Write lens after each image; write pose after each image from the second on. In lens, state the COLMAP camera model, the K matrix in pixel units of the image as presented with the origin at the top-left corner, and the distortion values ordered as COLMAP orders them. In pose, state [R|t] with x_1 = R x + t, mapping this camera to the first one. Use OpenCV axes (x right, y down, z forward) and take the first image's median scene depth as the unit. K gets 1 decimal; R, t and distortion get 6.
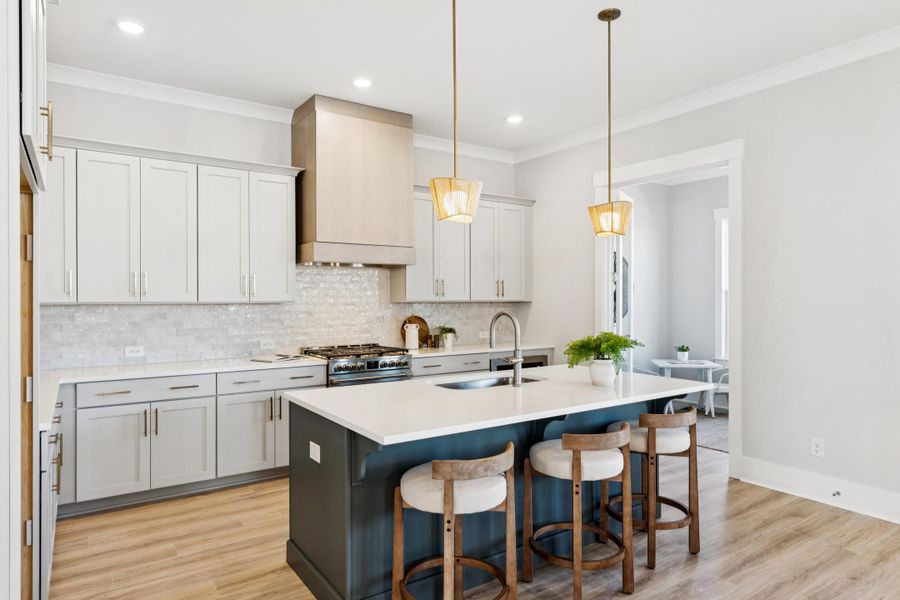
lens RADIAL K [[547.9, 0, 450.0], [0, 547.9, 300.0], [0, 0, 1]] dist [0.000431, 0.000444]
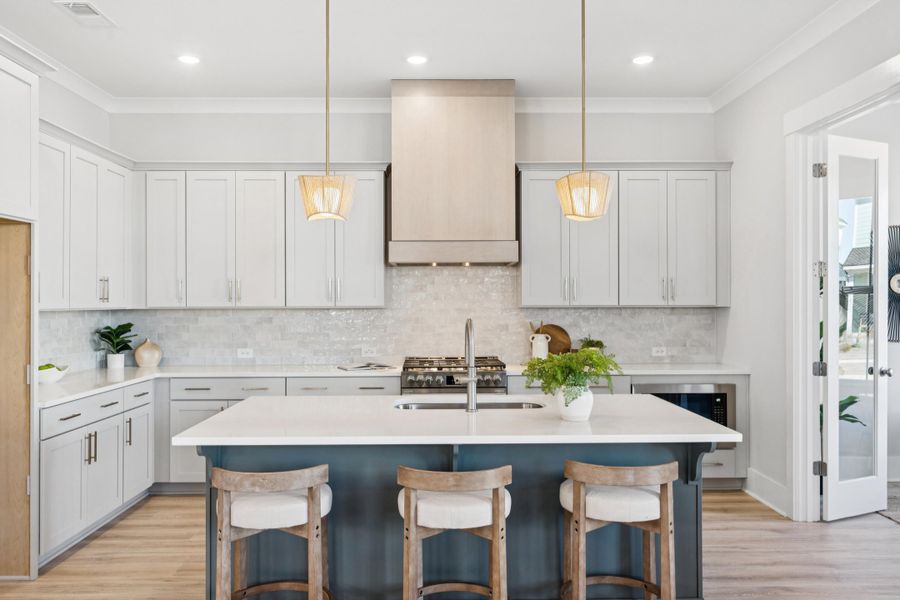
lens RADIAL K [[699.2, 0, 450.0], [0, 699.2, 300.0], [0, 0, 1]] dist [-0.000836, 0.002753]
pose [[0.834307, -0.003498, -0.551289, 0.472235], [0.000559, 0.999985, -0.005499, -0.001444], [0.551300, 0.004280, 0.834296, 0.082071]]
